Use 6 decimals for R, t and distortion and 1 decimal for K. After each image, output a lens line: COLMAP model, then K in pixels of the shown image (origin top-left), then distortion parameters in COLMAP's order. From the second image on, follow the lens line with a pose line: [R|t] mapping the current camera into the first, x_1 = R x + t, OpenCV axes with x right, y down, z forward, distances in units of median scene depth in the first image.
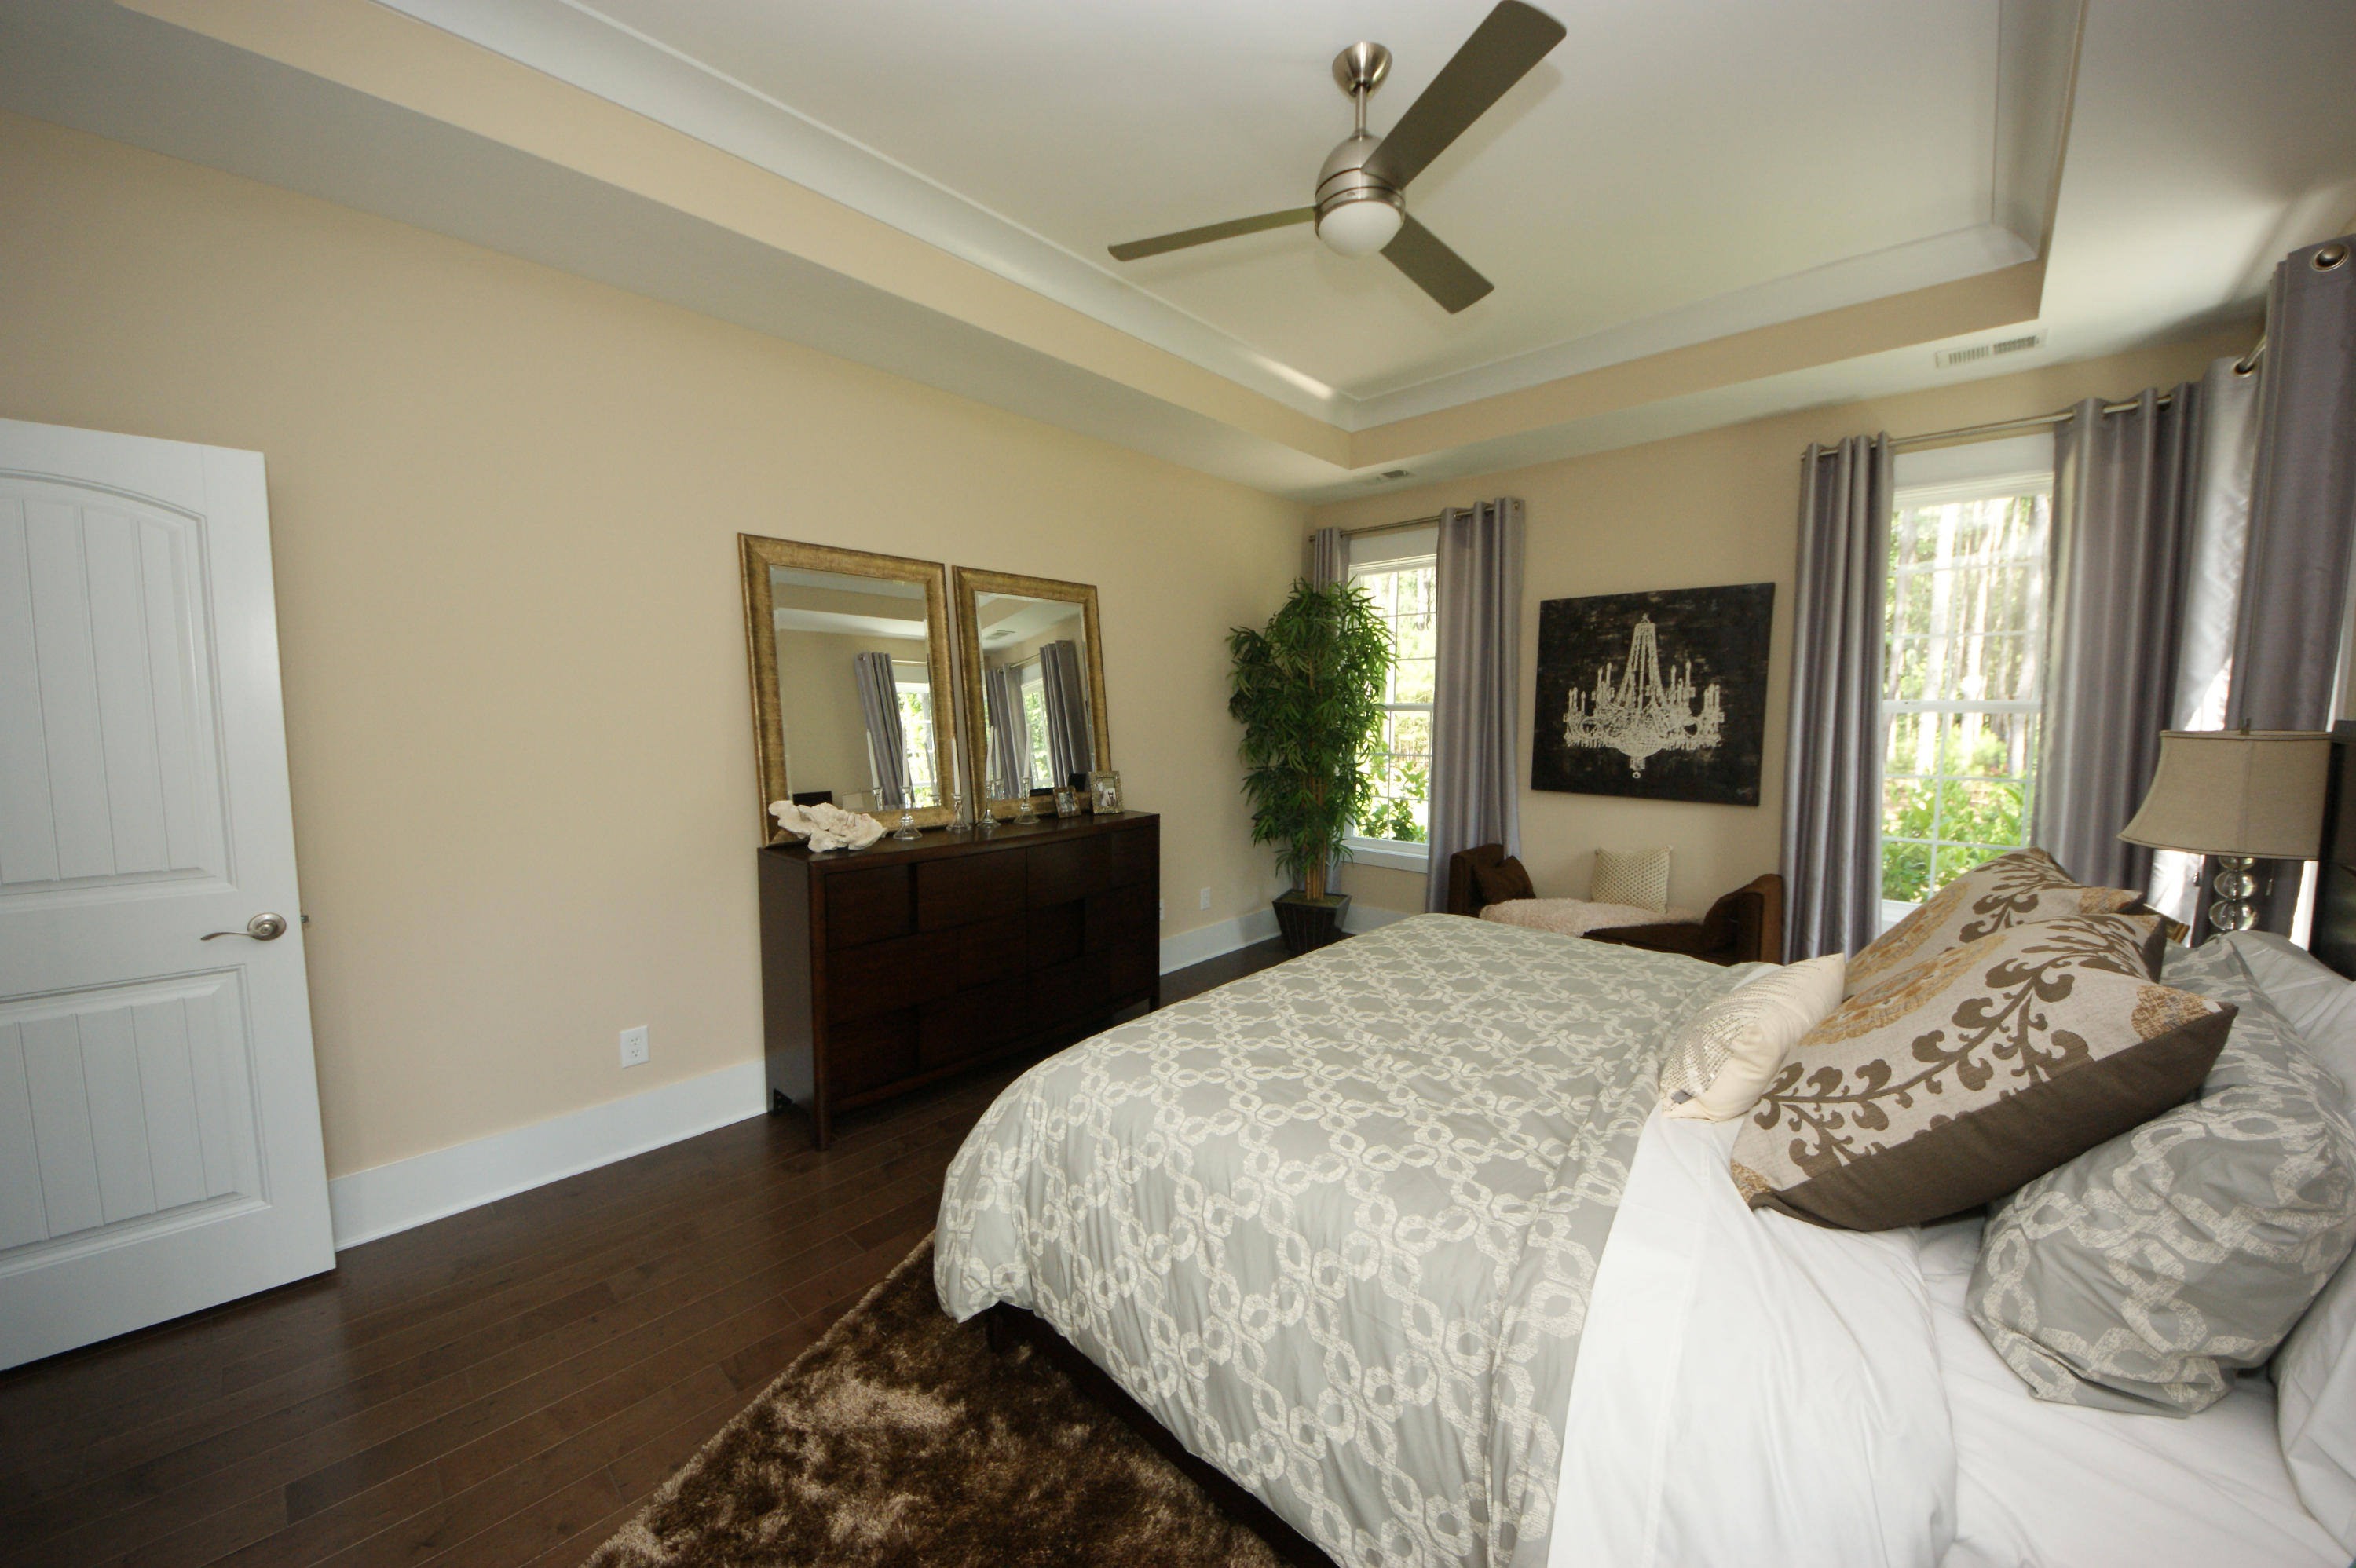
lens RADIAL K [[837.9, 0, 1176.7], [0, 837.9, 779.6], [0, 0, 1]] dist [0.020255, -0.012212]
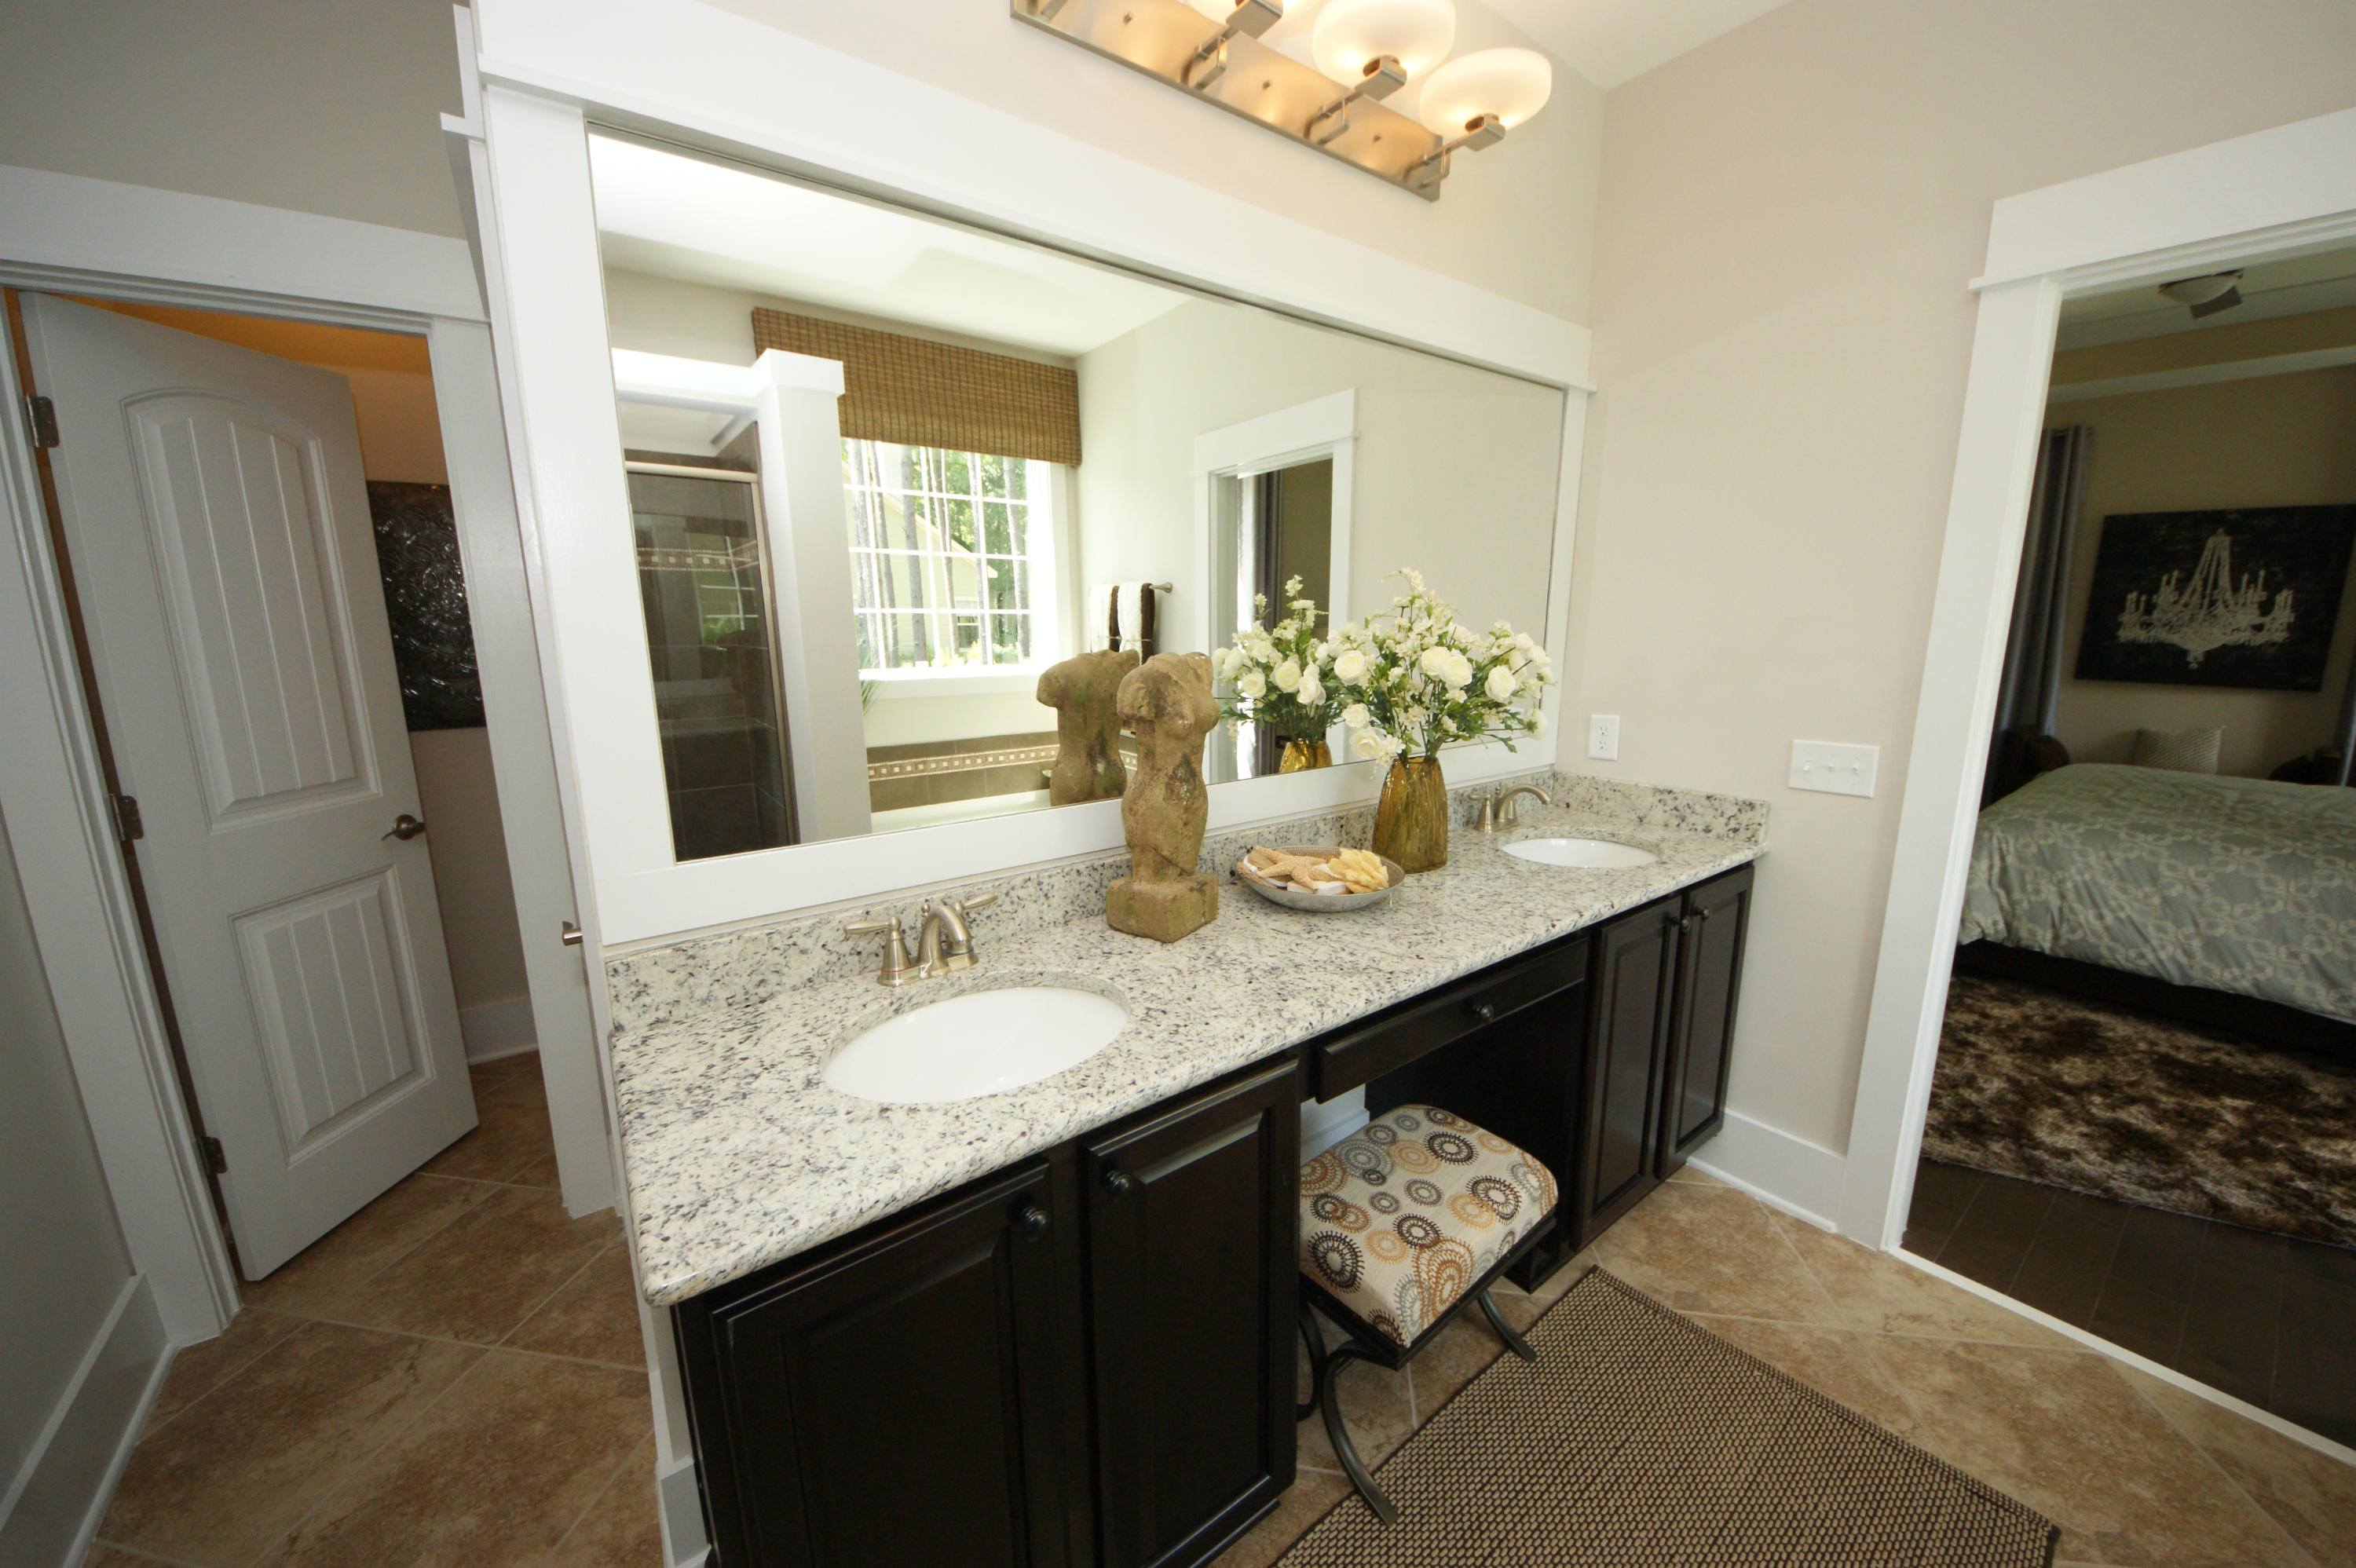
lens RADIAL K [[837.9, 0, 1176.7], [0, 837.9, 779.6], [0, 0, 1]] dist [0.020255, -0.012212]
pose [[0.983361, 0.028657, -0.179387, -0.661972], [-0.008197, 0.993473, 0.113775, 0.031243], [0.181477, -0.110412, 0.977177, -0.450802]]
